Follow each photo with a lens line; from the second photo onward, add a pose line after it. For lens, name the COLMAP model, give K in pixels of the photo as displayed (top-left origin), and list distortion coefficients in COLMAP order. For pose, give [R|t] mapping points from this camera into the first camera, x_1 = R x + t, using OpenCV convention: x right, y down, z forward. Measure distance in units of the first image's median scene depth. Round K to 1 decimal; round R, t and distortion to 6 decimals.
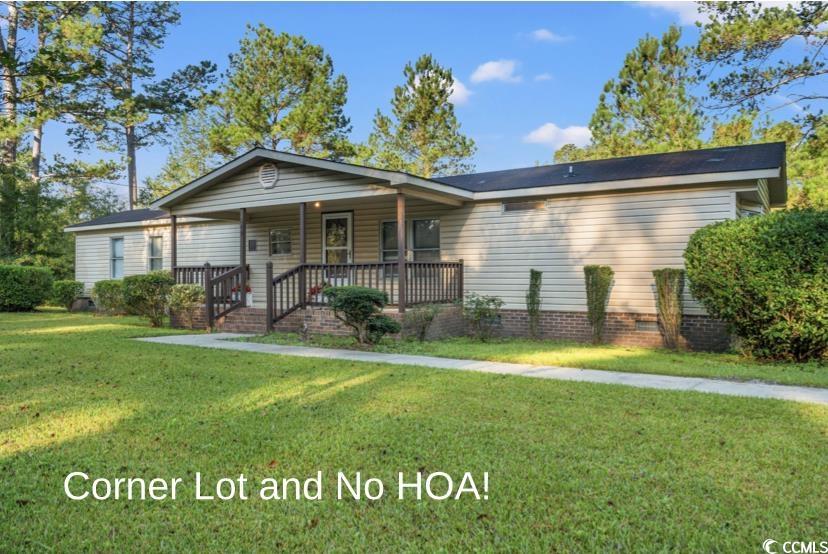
lens RADIAL K [[606.5, 0, 403.5], [0, 606.5, 293.9], [0, 0, 1]] dist [0.007162, -0.003214]
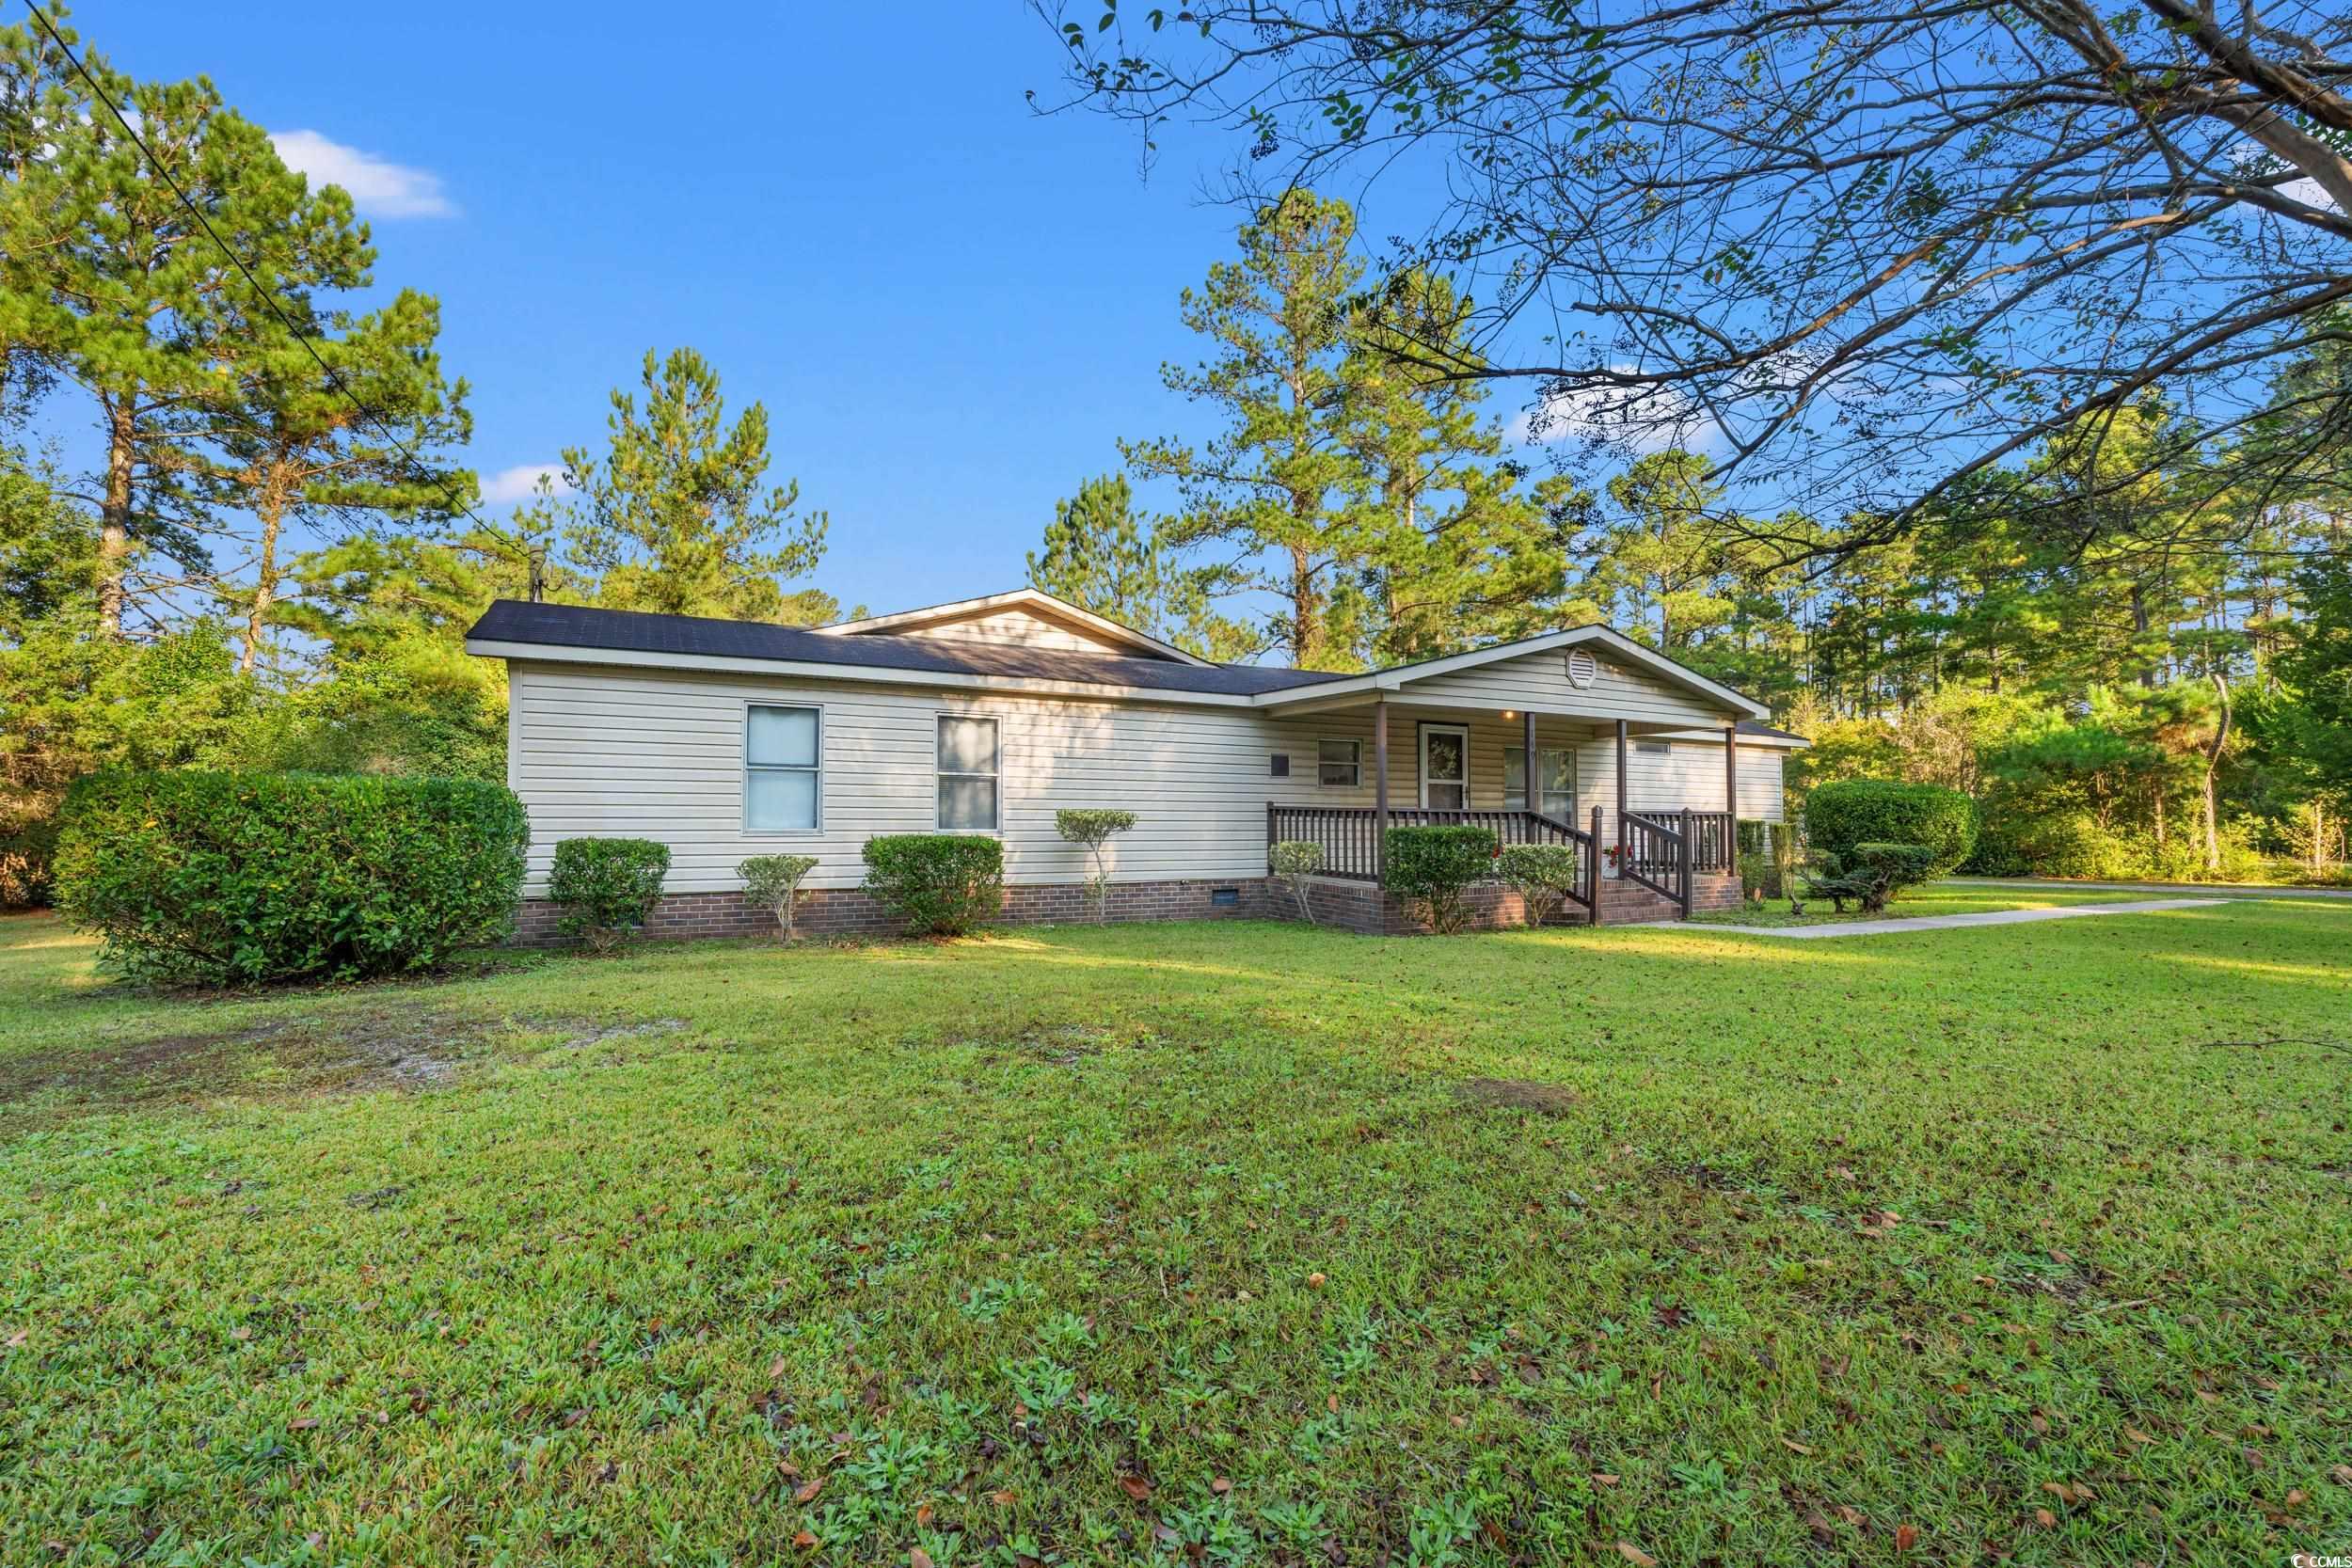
lens RADIAL K [[1052.2, 0, 1196.1], [0, 1052.2, 799.4], [0, 0, 1]] dist [-0.000923, 0.000604]
pose [[0.481392, 0.032409, 0.875906, -1.170454], [0.015383, 0.998850, -0.045413, -0.013754], [-0.876371, 0.035336, 0.480339, 0.718451]]
